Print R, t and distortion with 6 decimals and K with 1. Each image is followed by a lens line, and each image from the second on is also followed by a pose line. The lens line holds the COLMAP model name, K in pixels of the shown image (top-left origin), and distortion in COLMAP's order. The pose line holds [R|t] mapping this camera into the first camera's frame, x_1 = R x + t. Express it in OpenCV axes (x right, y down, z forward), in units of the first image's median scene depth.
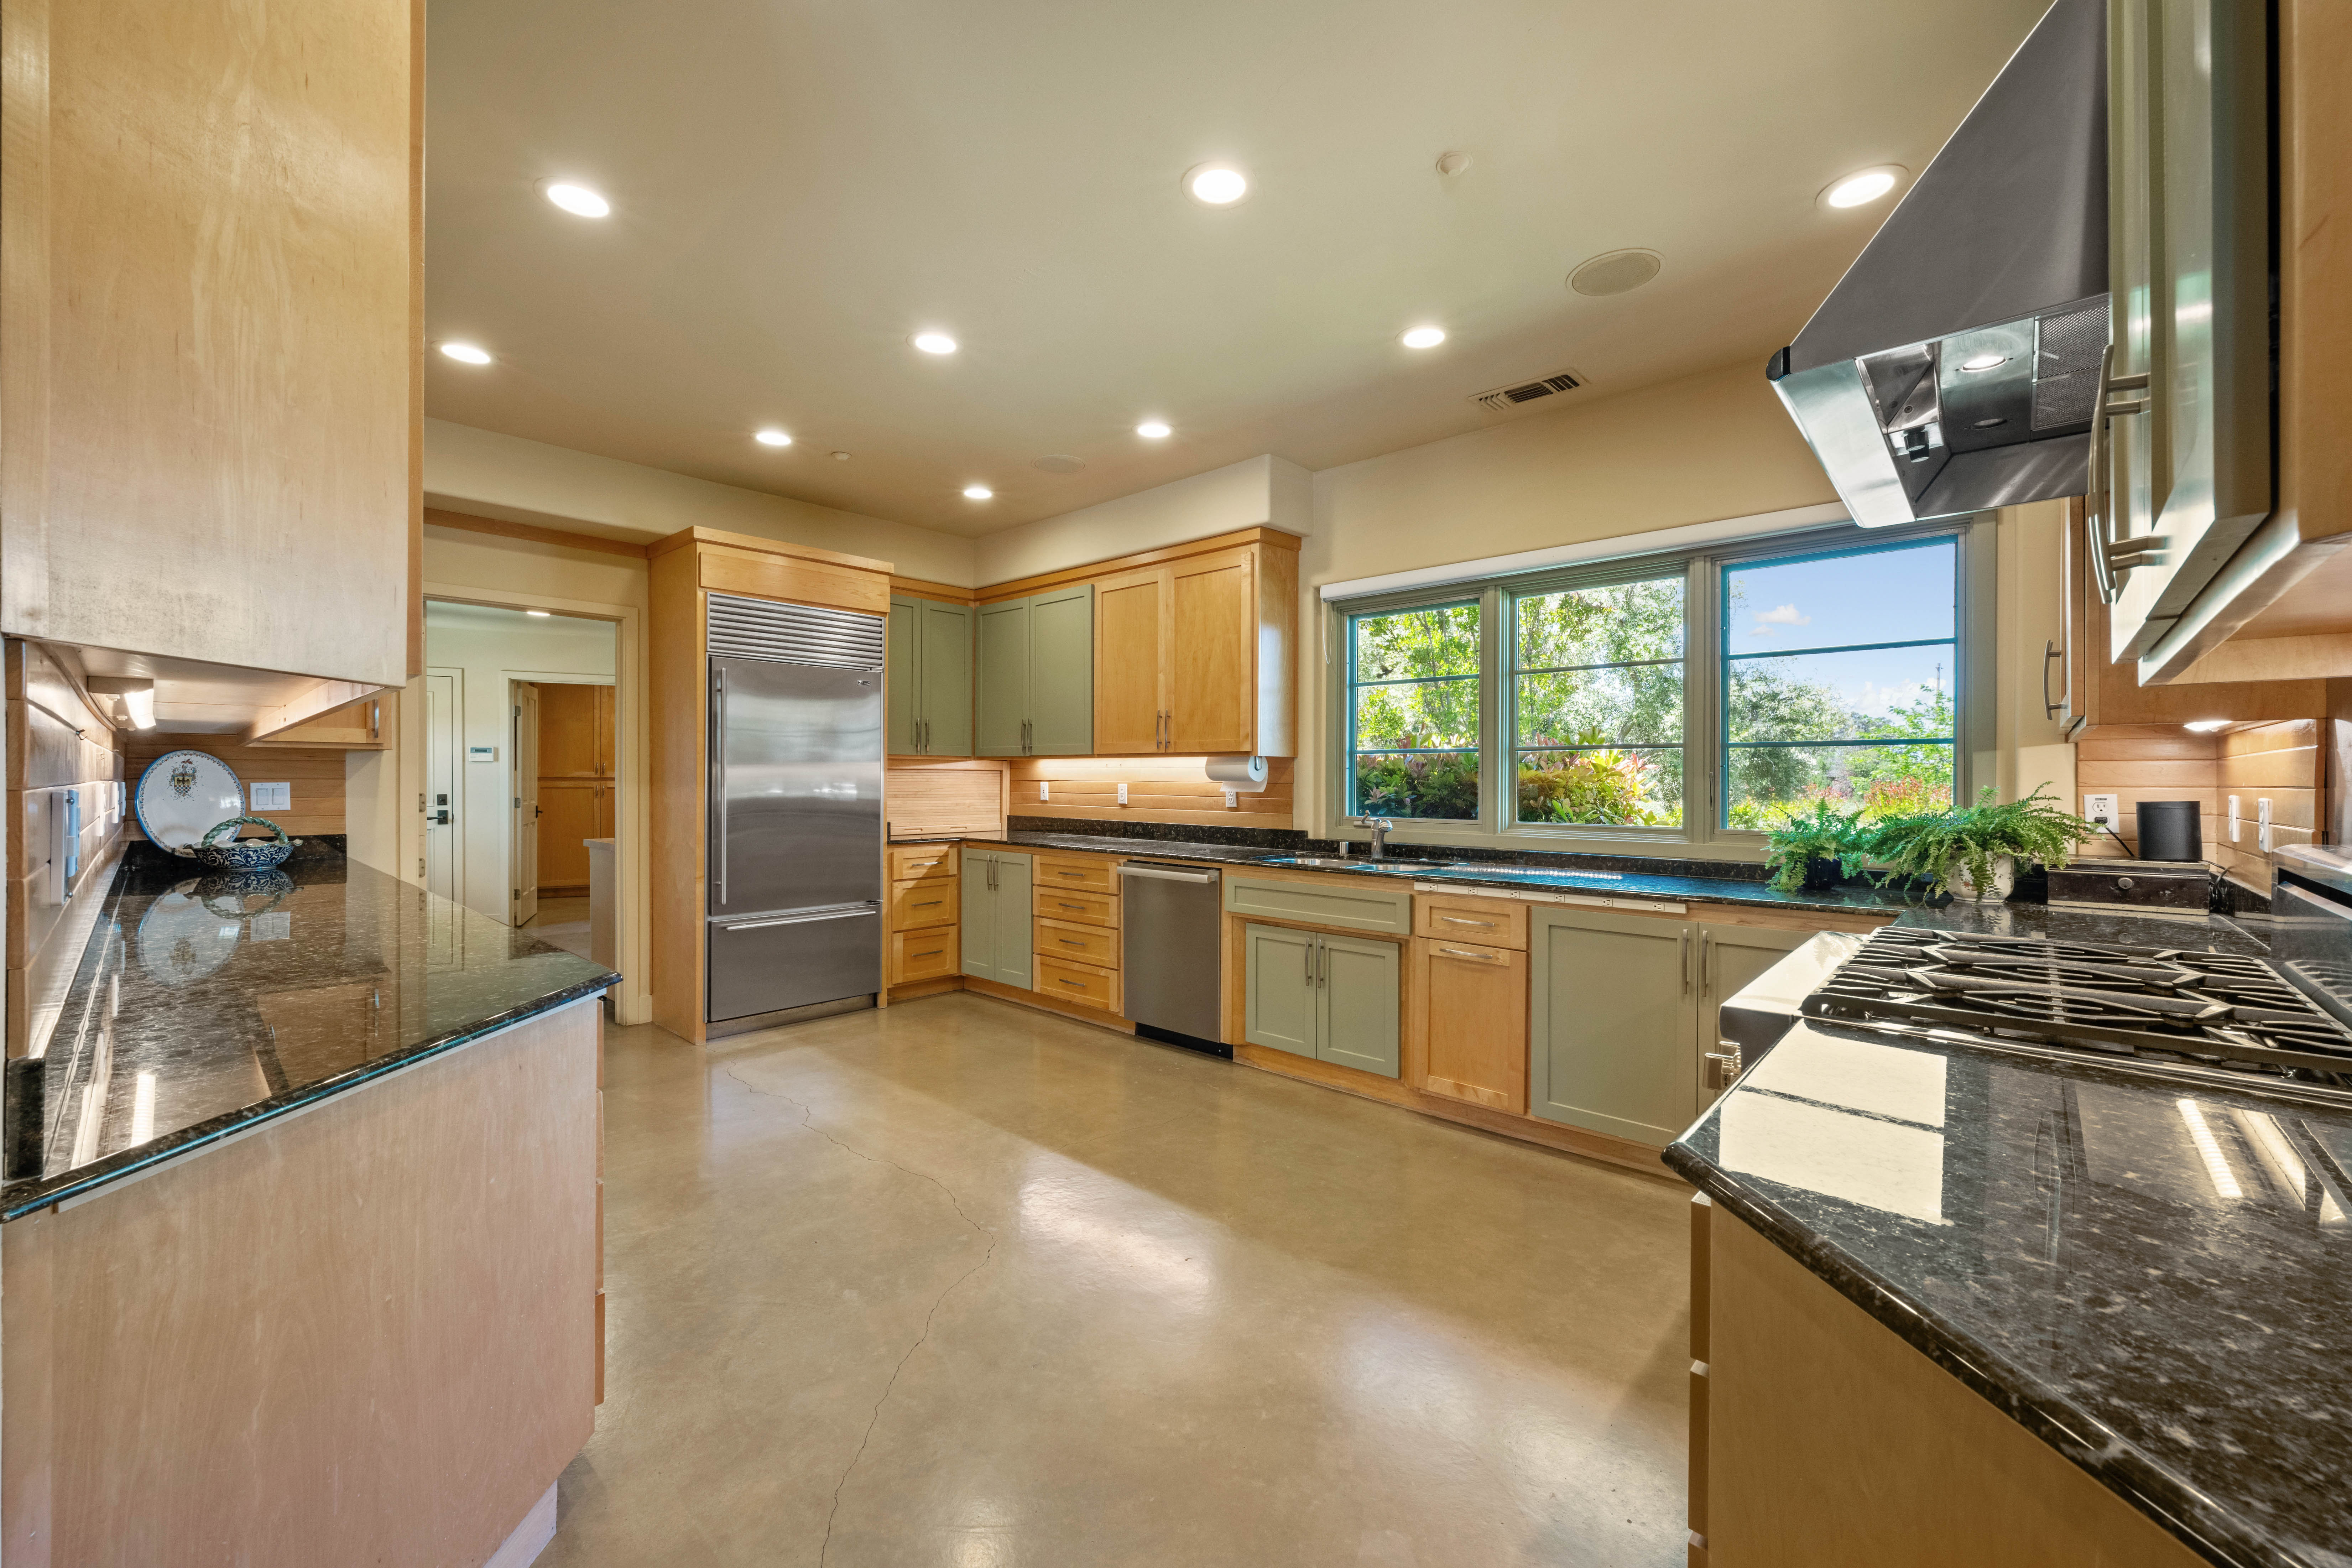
lens RADIAL K [[931.3, 0, 1182.7], [0, 931.3, 779.6], [0, 0, 1]] dist [0.001152, 0.000278]
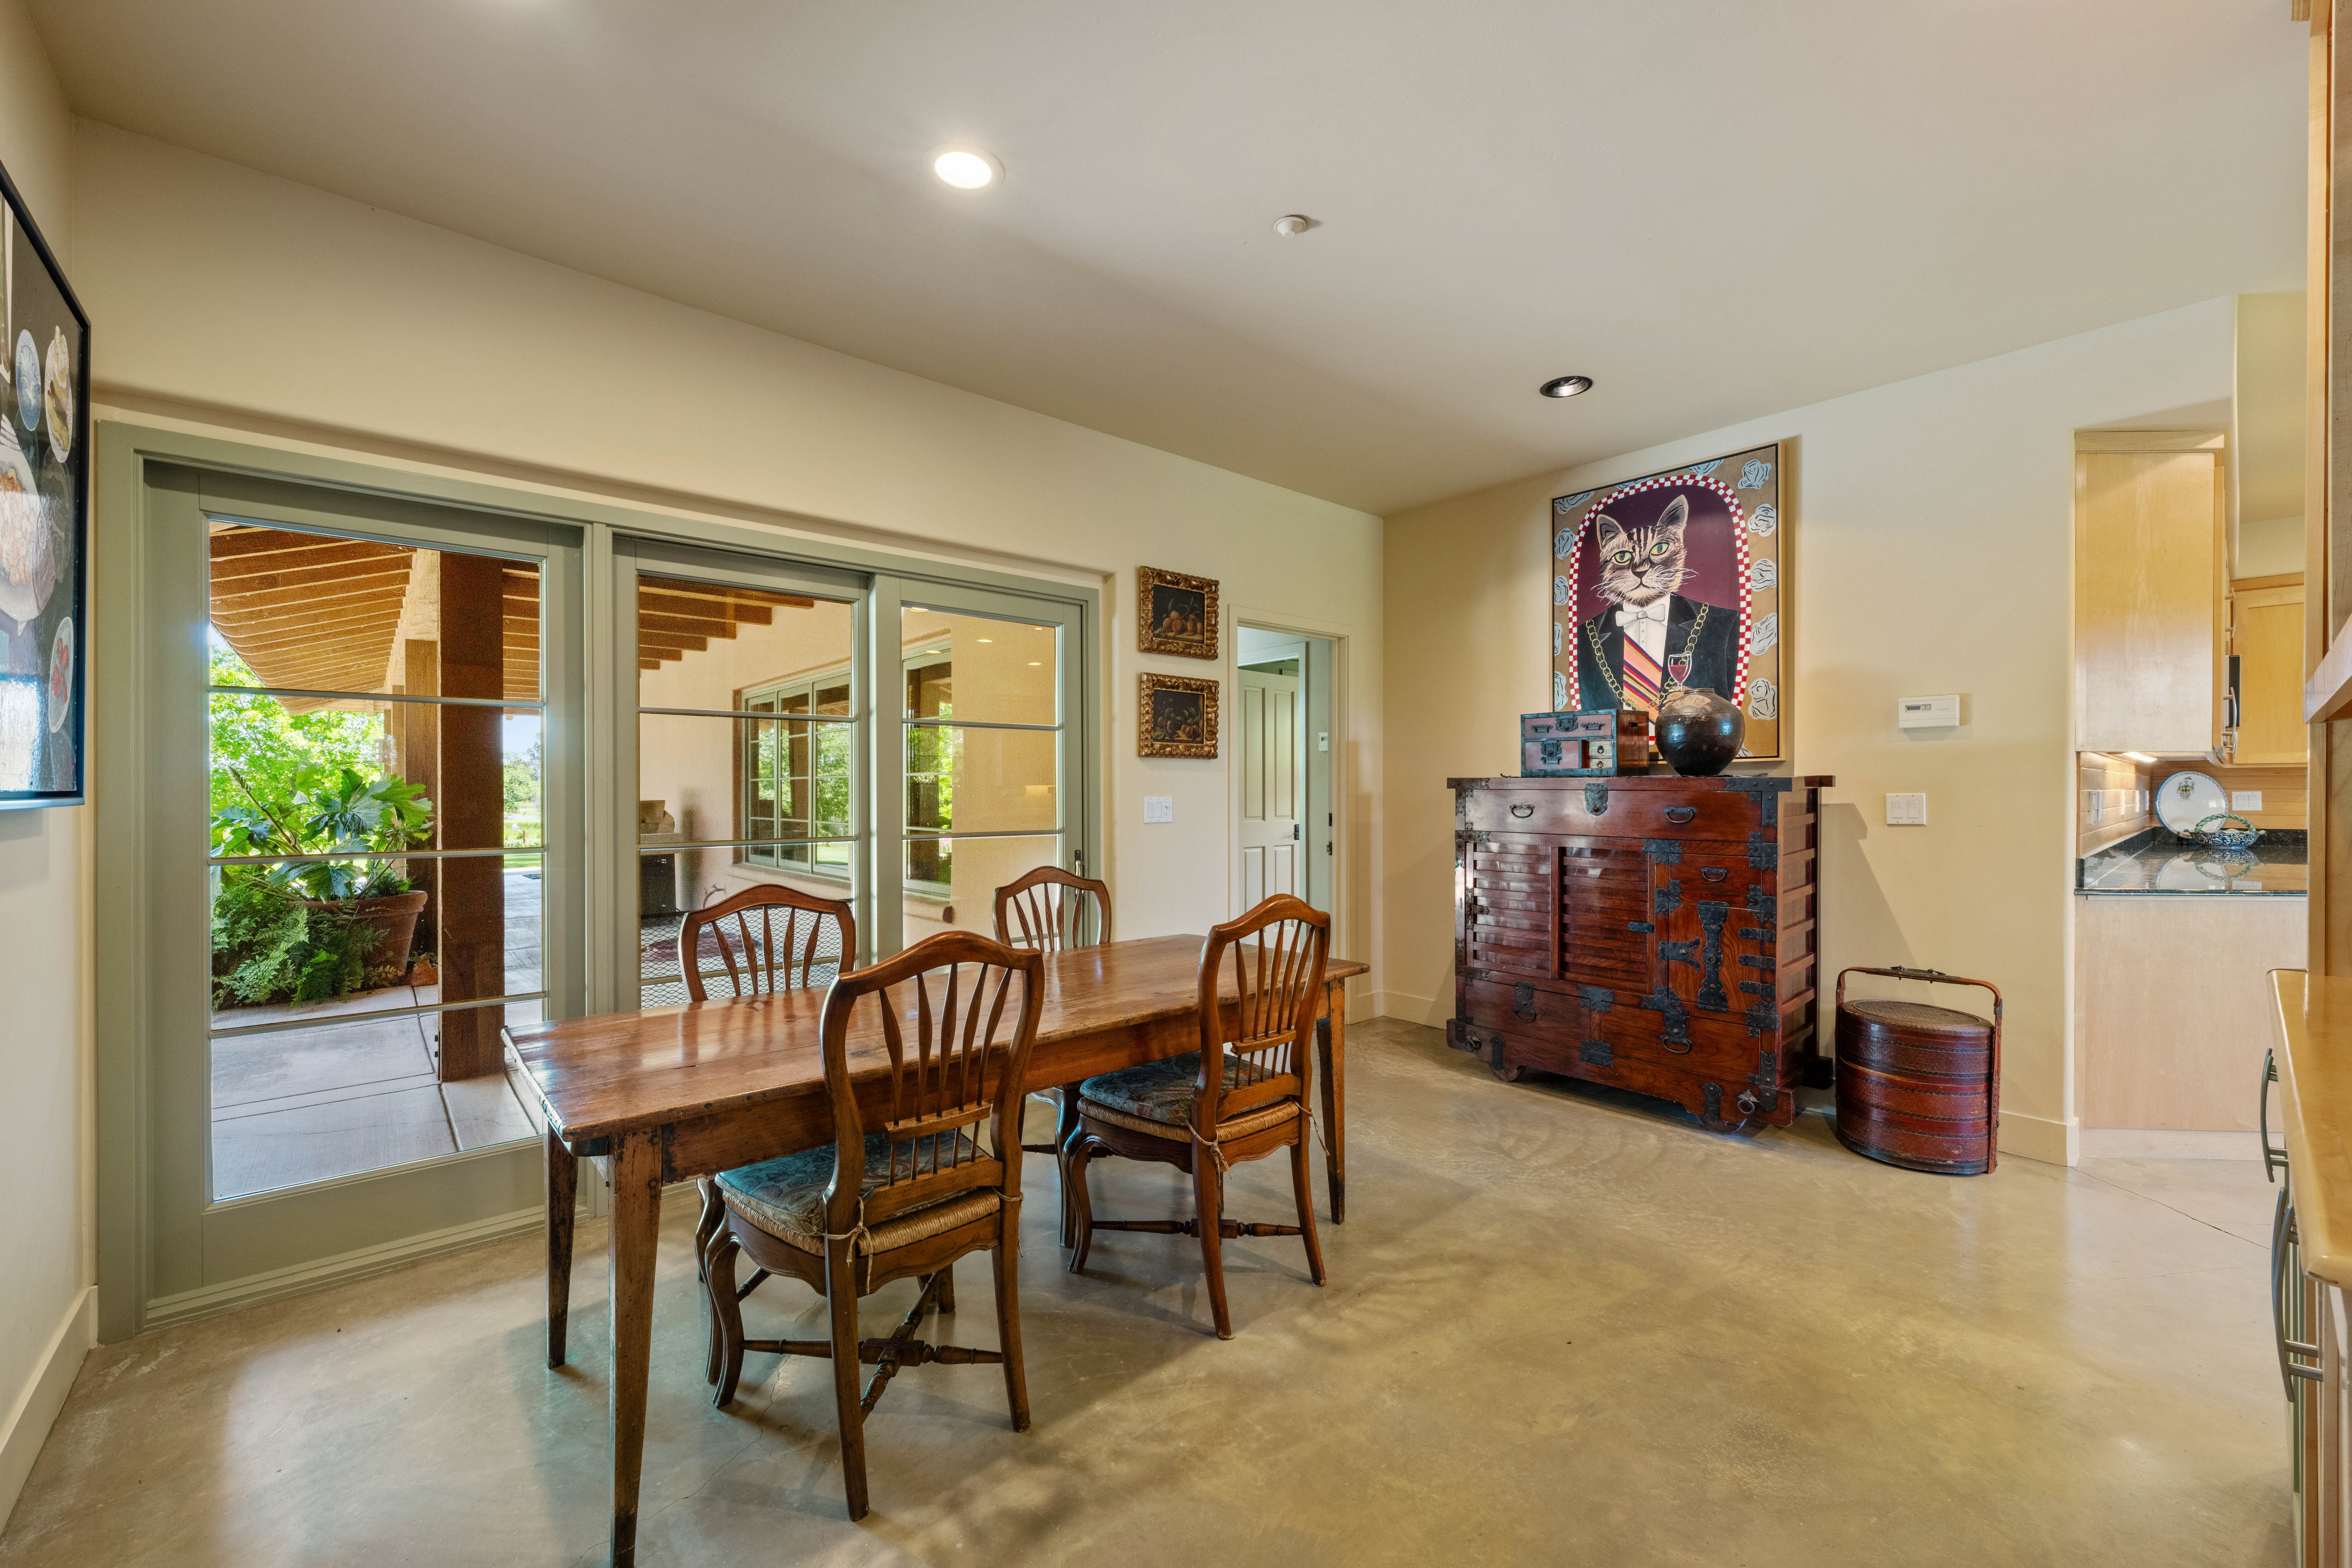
lens RADIAL K [[938.7, 0, 1177.7], [0, 938.7, 801.0], [0, 0, 1]] dist [0.001230, 0.000238]
pose [[-0.113193, 0.007925, -0.993541, 0.652322], [0.000439, 0.999968, 0.007927, 0.005988], [0.993573, 0.000461, -0.113193, -0.480315]]
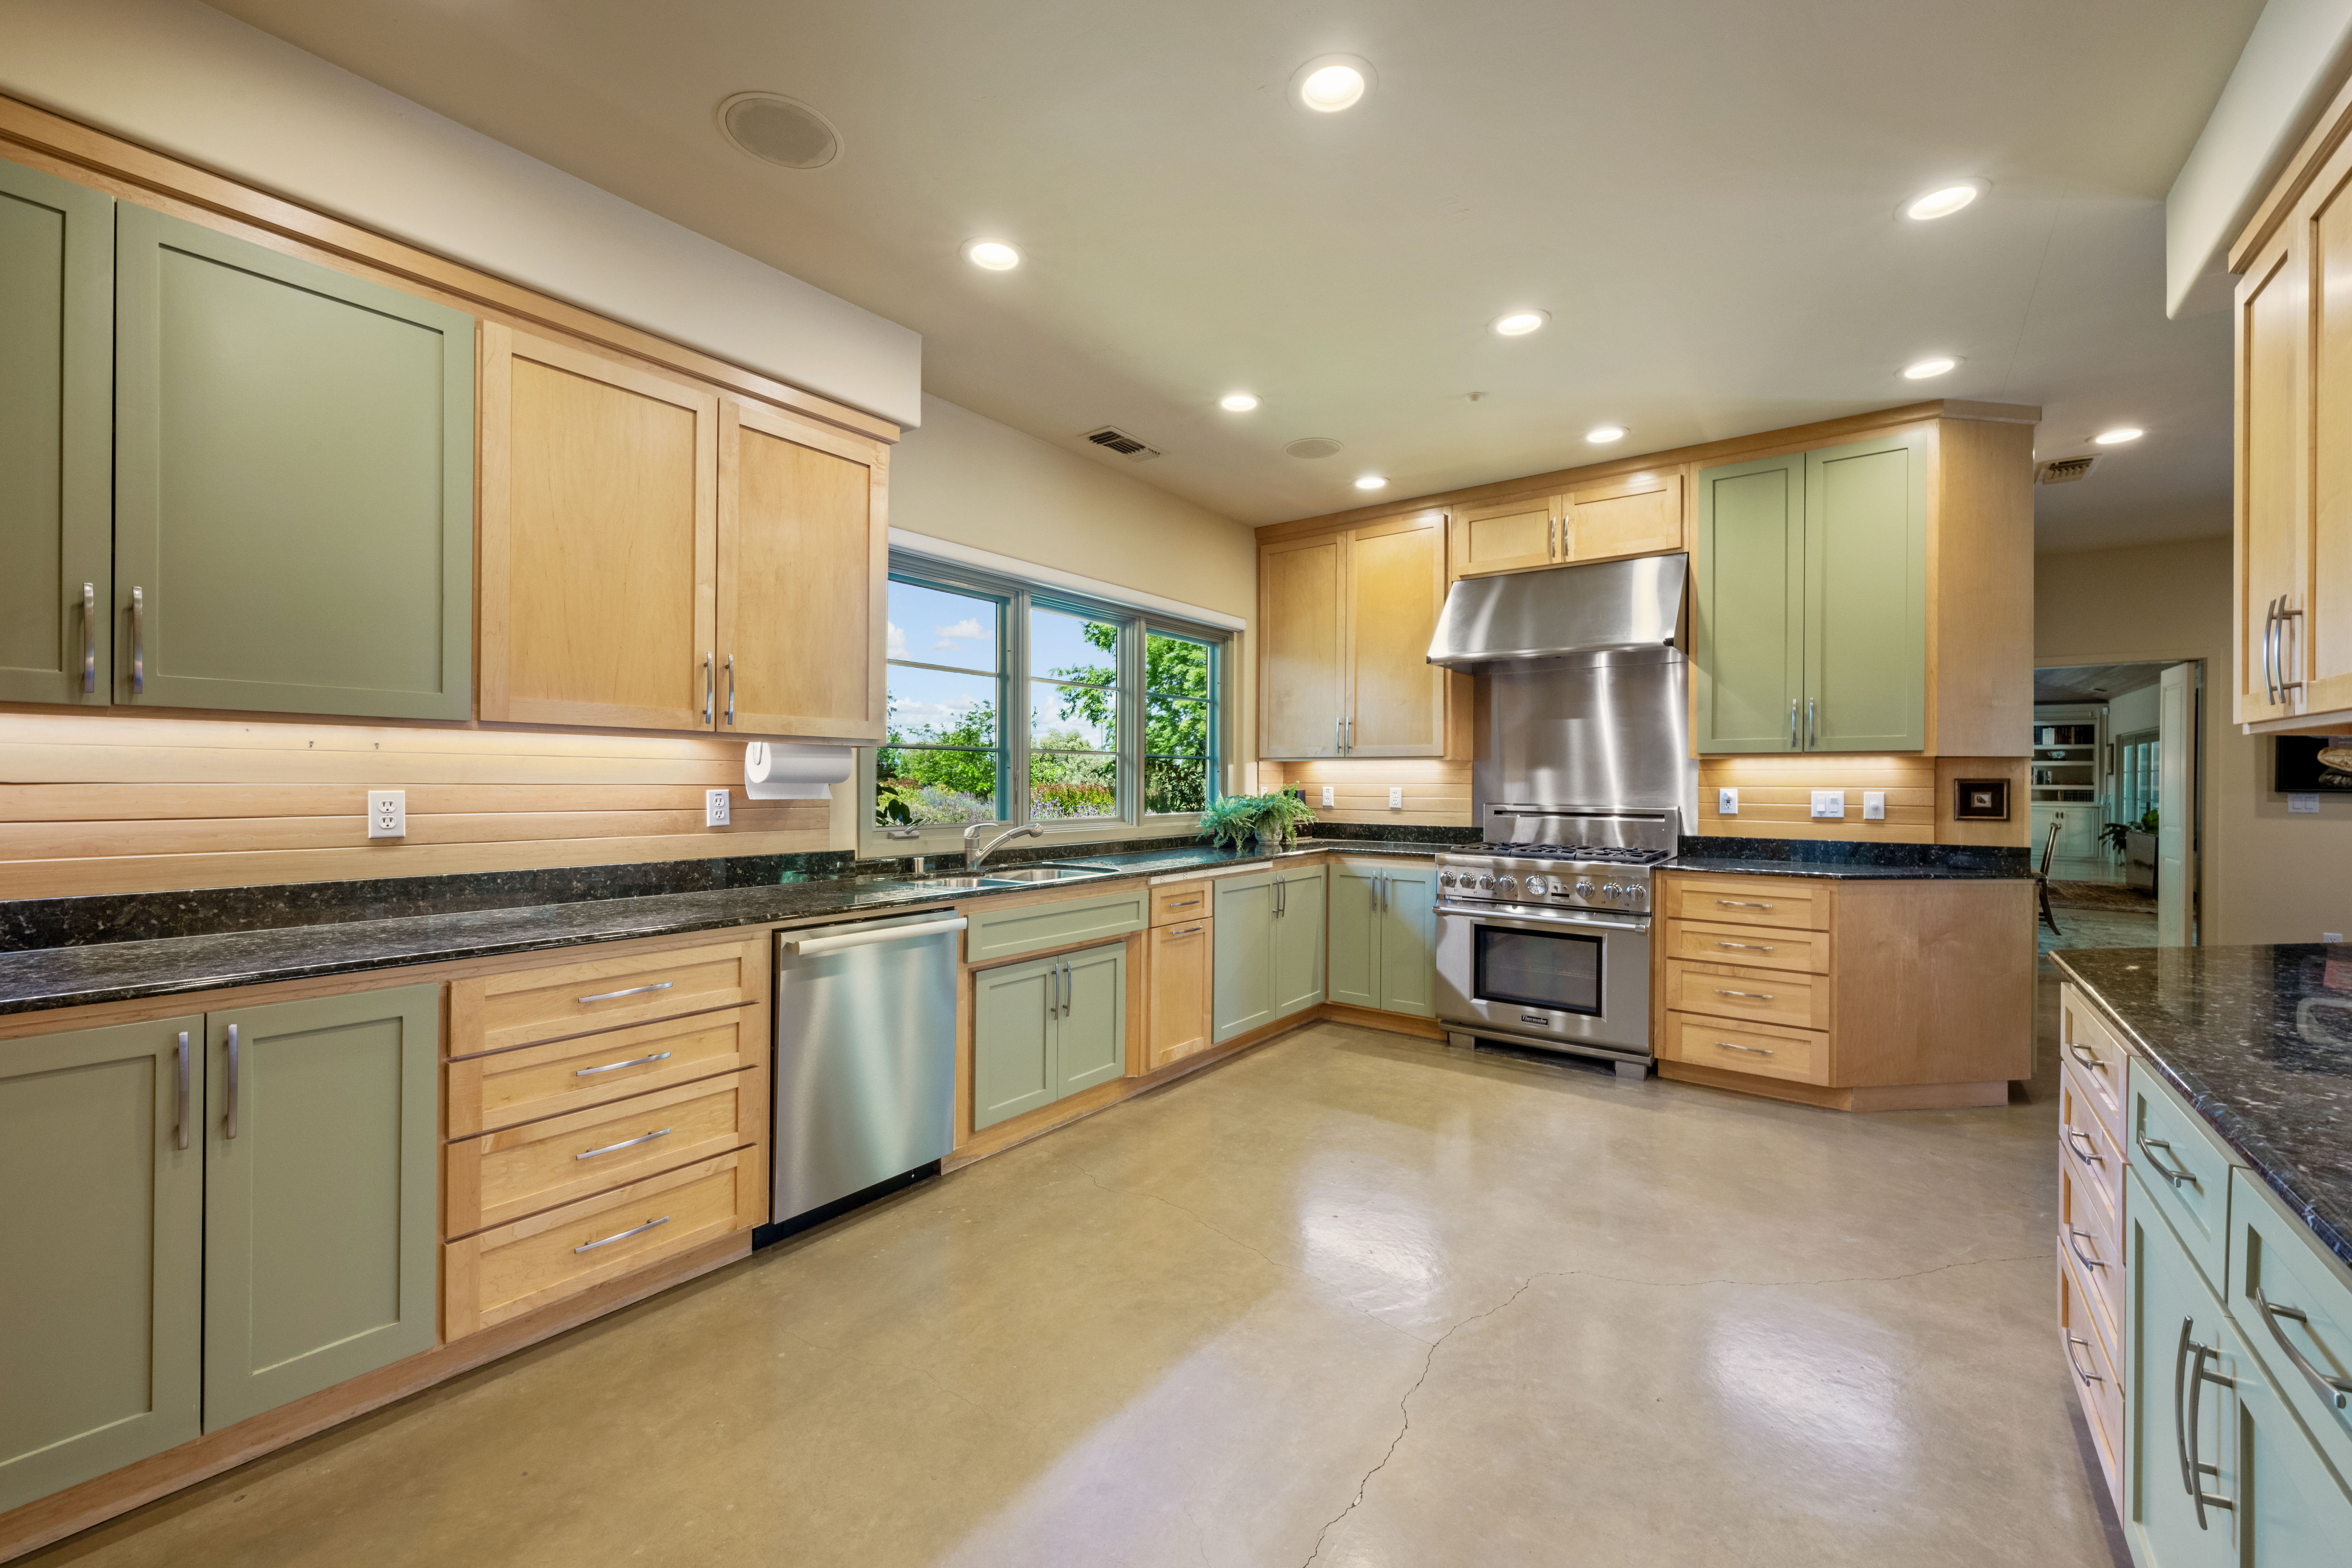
lens RADIAL K [[931.3, 0, 1182.7], [0, 931.3, 779.6], [0, 0, 1]] dist [0.001152, 0.000278]
pose [[-0.094940, -0.004519, 0.995473, -0.722397], [-0.004613, 0.999981, 0.004100, -0.004666], [-0.995472, -0.004203, -0.094959, 0.950291]]
